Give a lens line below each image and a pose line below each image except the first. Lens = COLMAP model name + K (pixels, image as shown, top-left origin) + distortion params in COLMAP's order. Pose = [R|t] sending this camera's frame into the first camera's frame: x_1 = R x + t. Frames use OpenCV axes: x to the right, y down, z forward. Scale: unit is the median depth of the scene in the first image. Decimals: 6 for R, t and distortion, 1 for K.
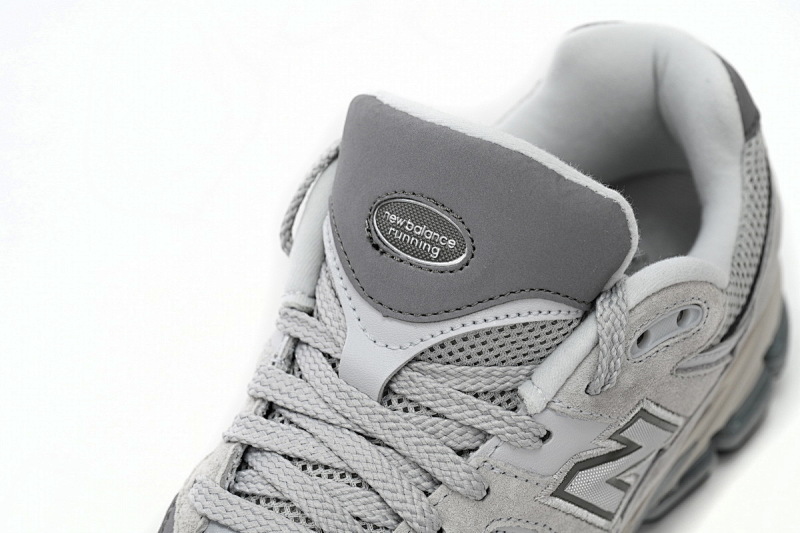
lens RADIAL K [[1795.7, 0, 400.9], [0, 1795.7, 266.4], [0, 0, 1]] dist [-0.089390, 0.000000]
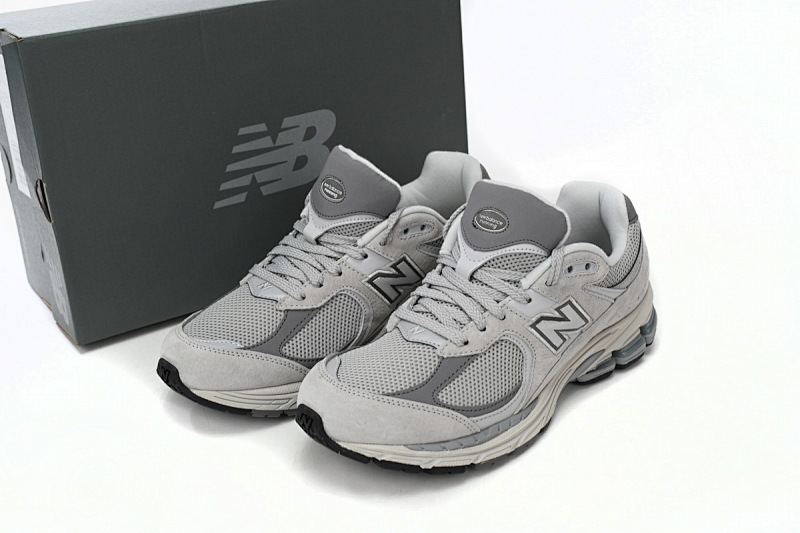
lens RADIAL K [[1050.4, 0, 402.8], [0, 1050.4, 268.6], [0, 0, 1]] dist [-0.028647, 0.000000]
pose [[0.978533, 0.098029, -0.181283, 0.175587], [-0.140264, 0.961252, -0.237322, 0.446673], [0.150994, 0.257654, 0.954366, -0.522529]]
